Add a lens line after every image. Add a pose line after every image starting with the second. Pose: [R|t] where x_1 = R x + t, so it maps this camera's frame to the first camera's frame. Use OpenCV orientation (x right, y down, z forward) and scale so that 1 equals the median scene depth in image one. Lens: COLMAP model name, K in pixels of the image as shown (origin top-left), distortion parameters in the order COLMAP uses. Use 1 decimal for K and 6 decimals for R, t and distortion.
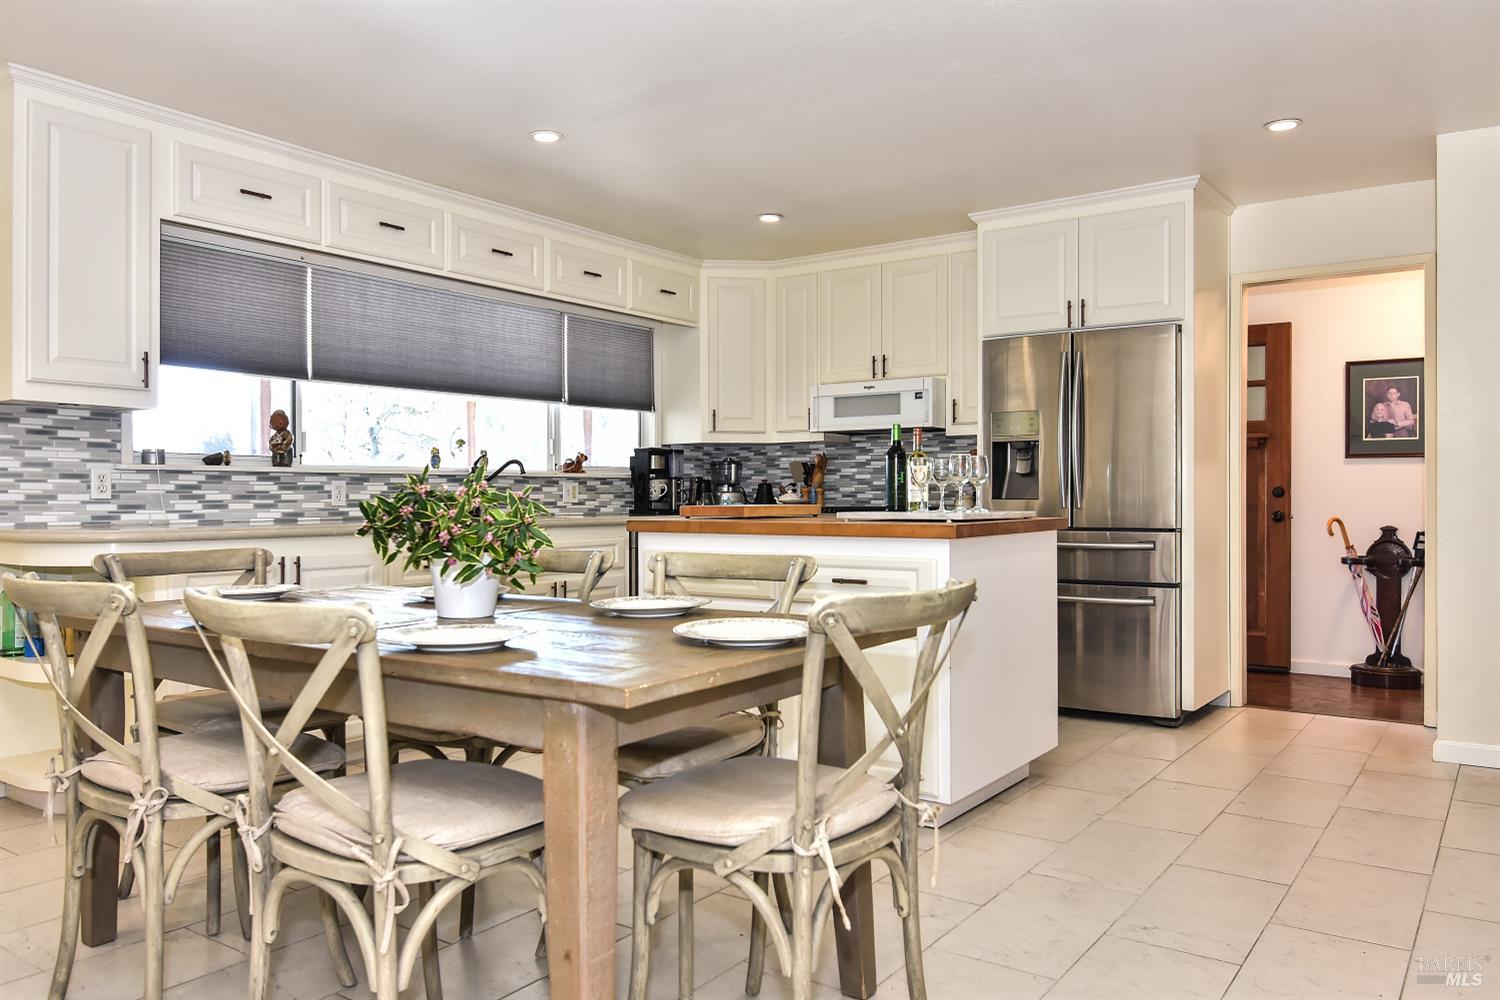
lens RADIAL K [[1091.9, 0, 753.2], [0, 1091.9, 499.8], [0, 0, 1]] dist [0.029450, -0.054650]
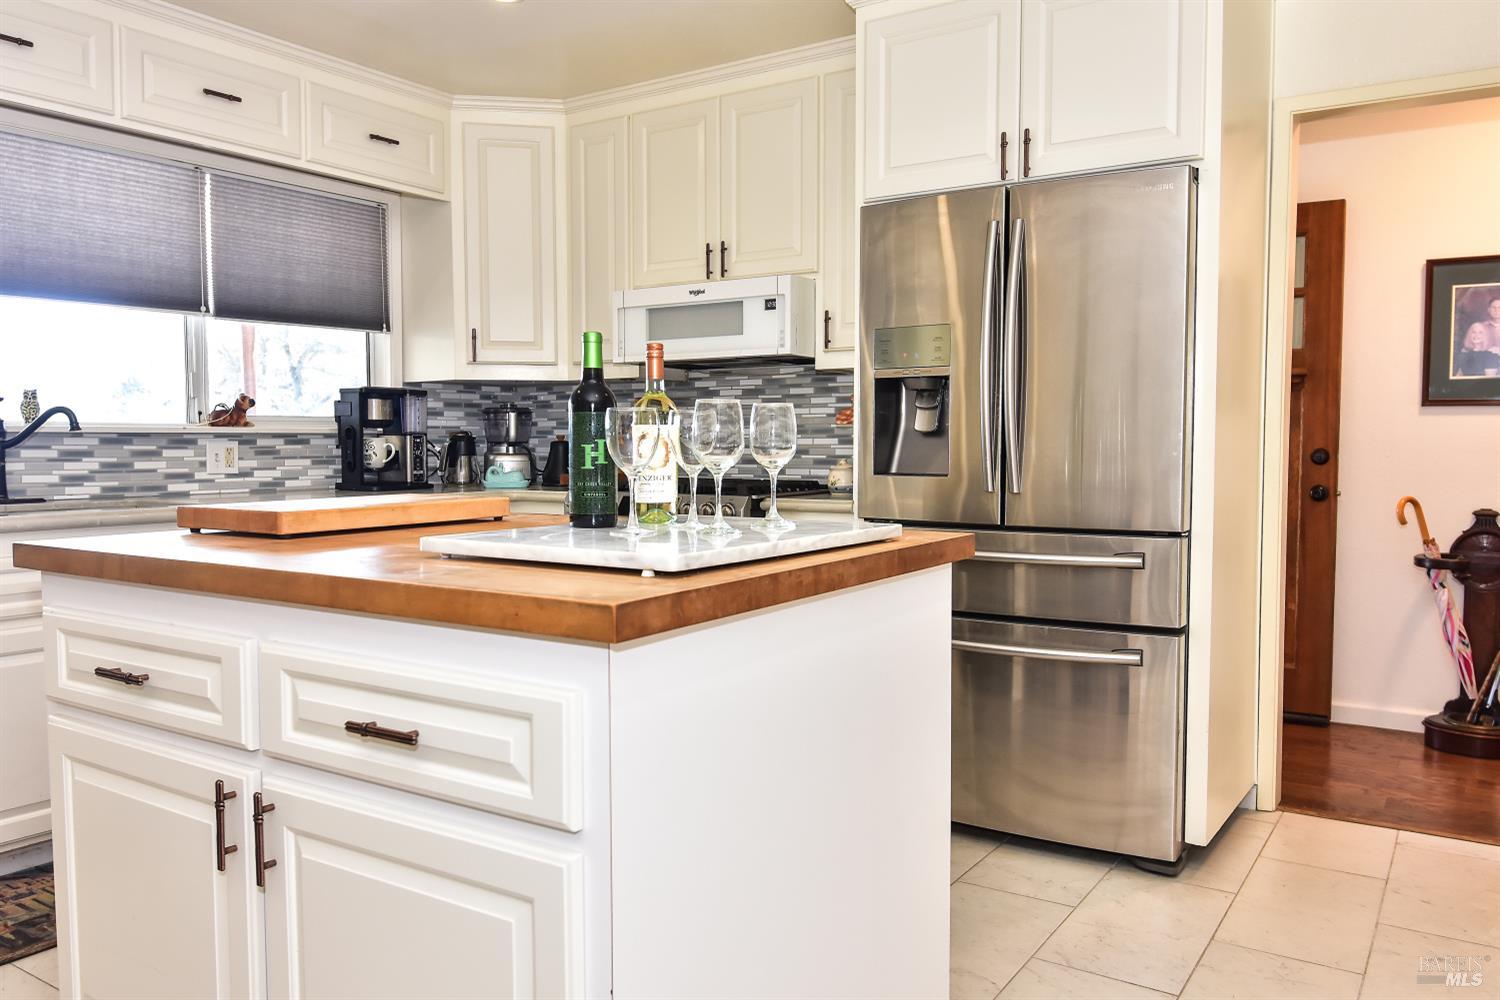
lens RADIAL K [[1119.1, 0, 754.7], [0, 1119.1, 502.3], [0, 0, 1]] dist [0.031035, -0.056133]
pose [[0.999399, -0.000304, 0.034662, 0.123409], [-0.001504, 0.998640, 0.052116, -0.016186], [-0.034631, -0.052137, 0.998039, 0.364102]]
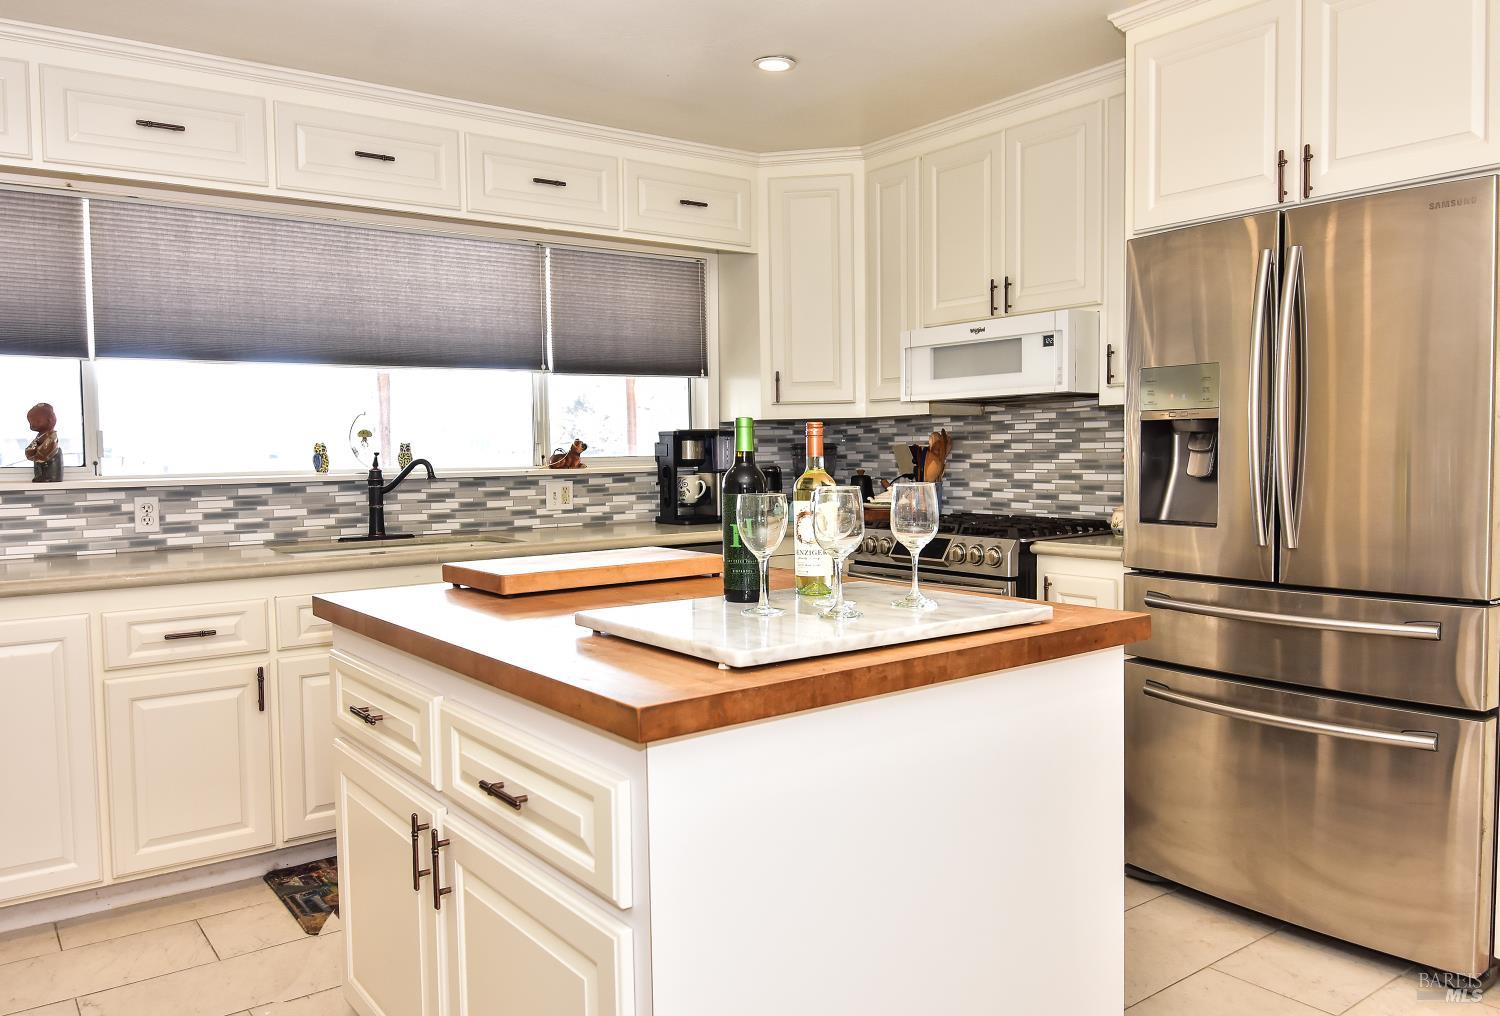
lens RADIAL K [[1106.6, 0, 765.7], [0, 1106.6, 511.2], [0, 0, 1]] dist [0.030342, -0.053357]
pose [[0.952463, 0.006275, -0.304588, 0.195154], [0.011090, 0.998411, 0.055246, -0.037510], [0.304451, -0.055998, 0.950881, 0.369094]]
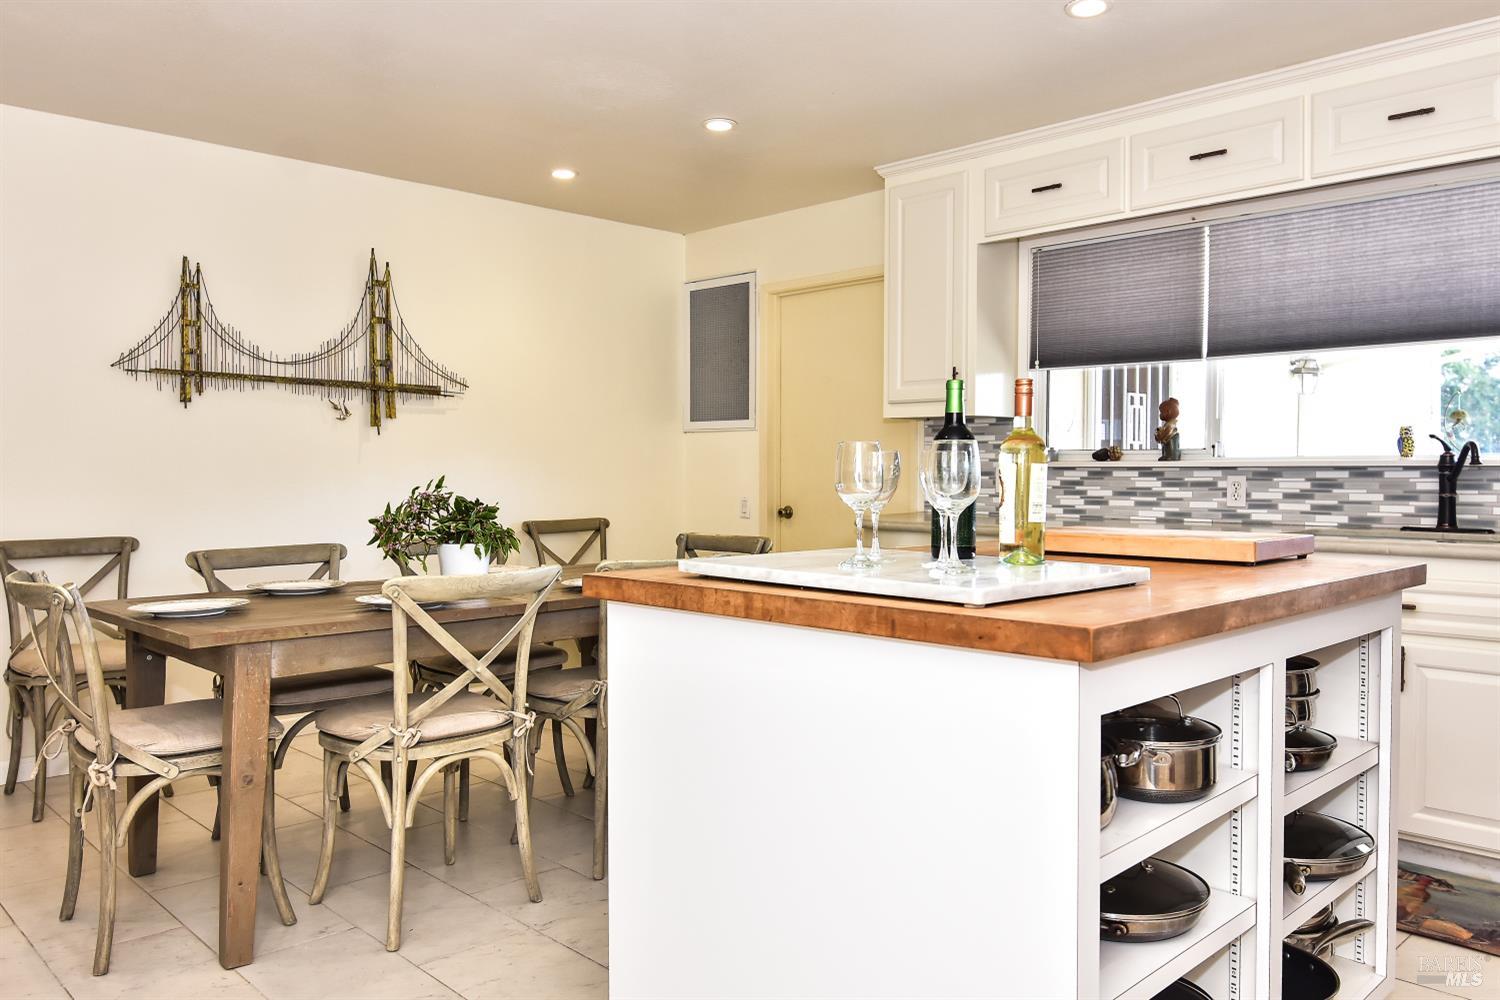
lens RADIAL K [[1112.1, 0, 753.3], [0, 1112.1, 497.7], [0, 0, 1]] dist [0.028545, -0.061551]
pose [[-0.183613, 0.028206, -0.982594, 0.433988], [-0.002317, 0.999573, 0.029127, -0.021038], [0.982996, 0.007625, -0.183469, 0.681320]]
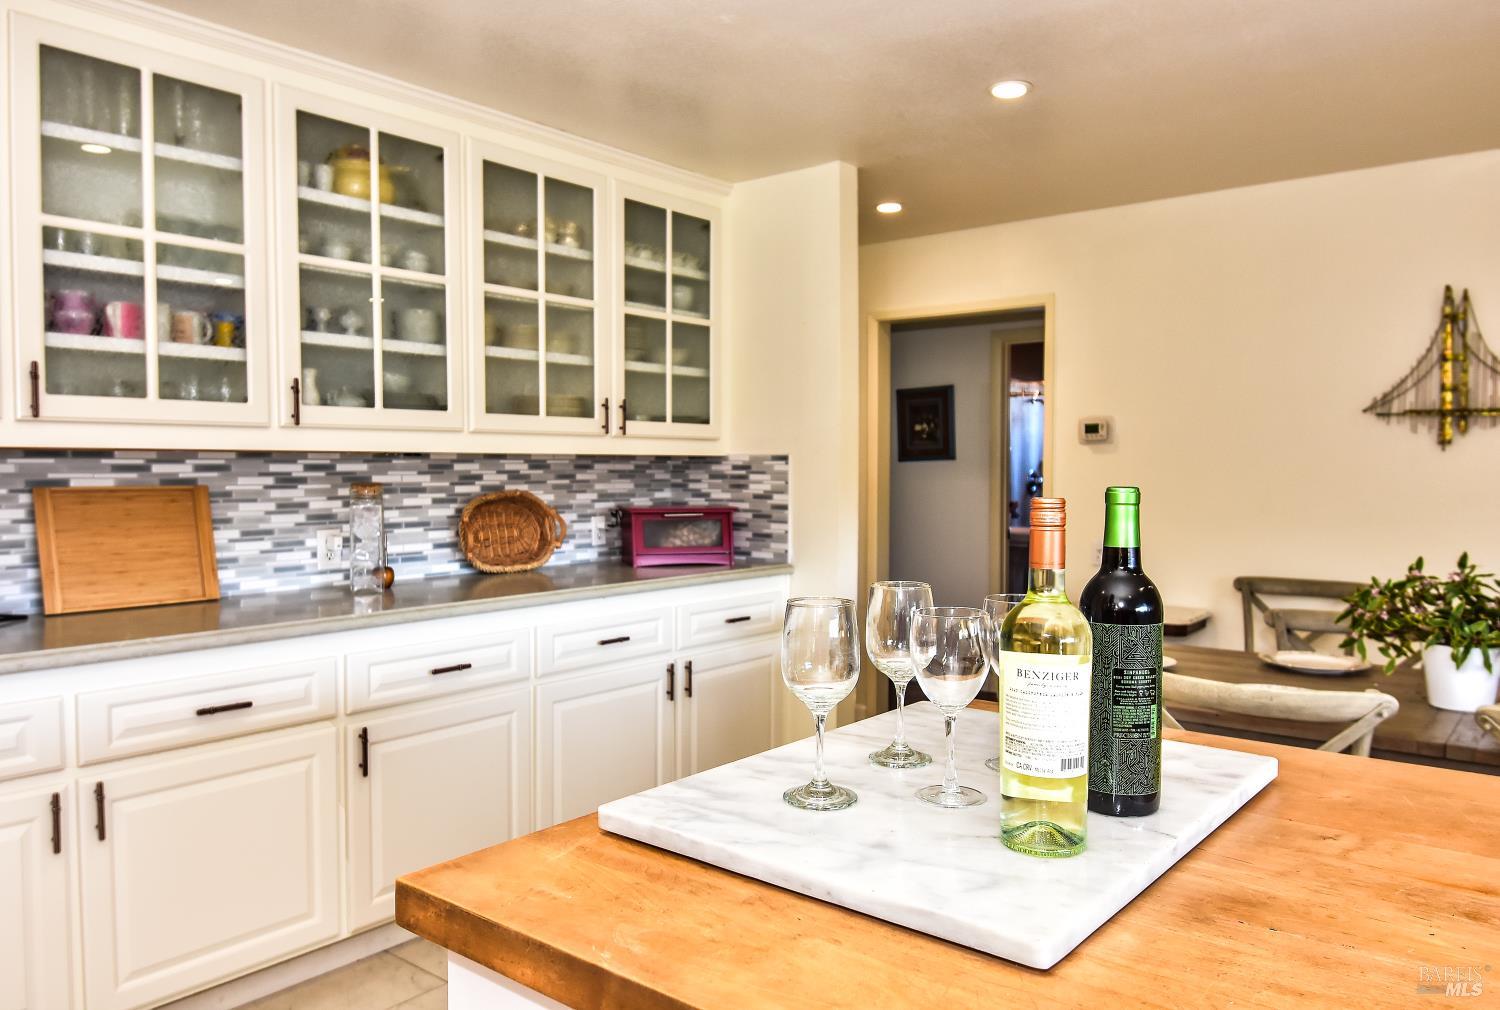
lens RADIAL K [[1069.0, 0, 748.9], [0, 1069.0, 508.0], [0, 0, 1]] dist [0.013538, -0.029099]
pose [[-0.997566, -0.000597, 0.069731, 0.139684], [0.002160, 0.999219, 0.039447, -0.050991], [-0.069700, 0.039502, -0.996786, 0.863201]]
